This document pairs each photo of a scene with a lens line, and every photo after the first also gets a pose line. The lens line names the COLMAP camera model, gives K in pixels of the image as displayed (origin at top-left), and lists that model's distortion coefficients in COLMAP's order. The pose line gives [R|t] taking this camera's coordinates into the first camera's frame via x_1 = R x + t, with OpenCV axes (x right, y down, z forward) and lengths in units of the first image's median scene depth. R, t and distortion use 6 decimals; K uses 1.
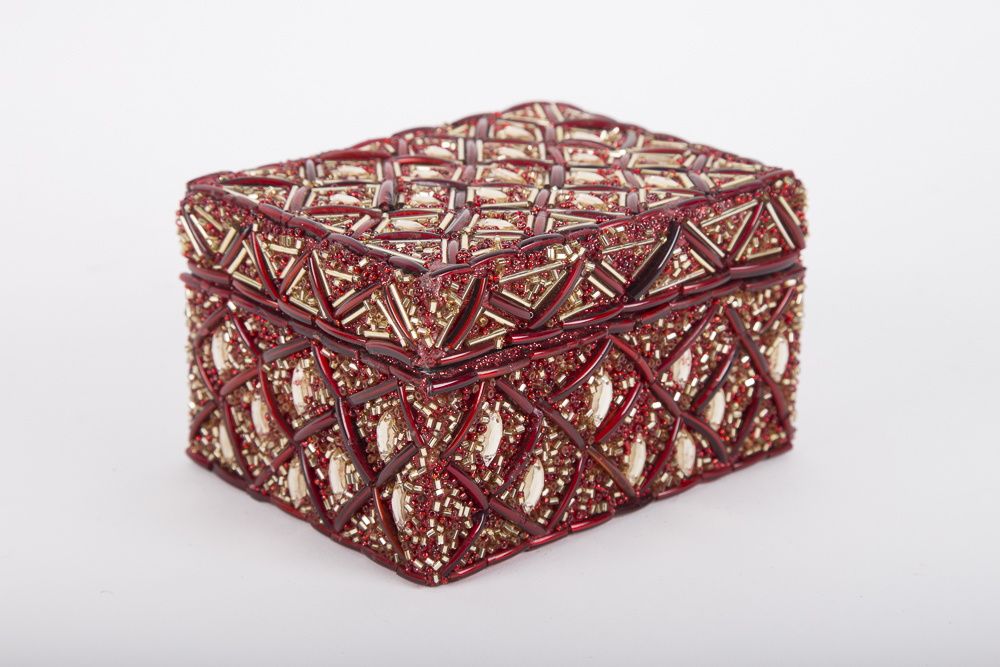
lens RADIAL K [[2402.5, 0, 493.1], [0, 2402.5, 337.2], [0, 0, 1]] dist [0.293713, 0.000000]
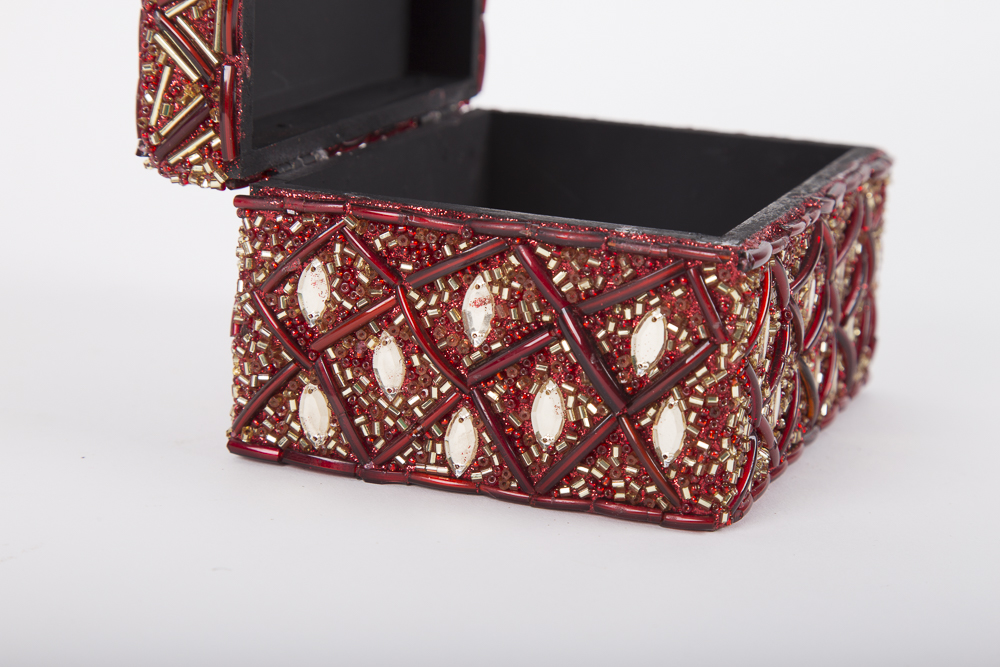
lens RADIAL K [[2541.6, 0, 501.0], [0, 2541.6, 333.1], [0, 0, 1]] dist [0.287195, 0.000000]
pose [[0.865909, -0.068268, 0.495520, -0.471105], [0.127661, 0.987998, -0.086969, 0.098506], [-0.483636, 0.138566, 0.864232, 0.292435]]
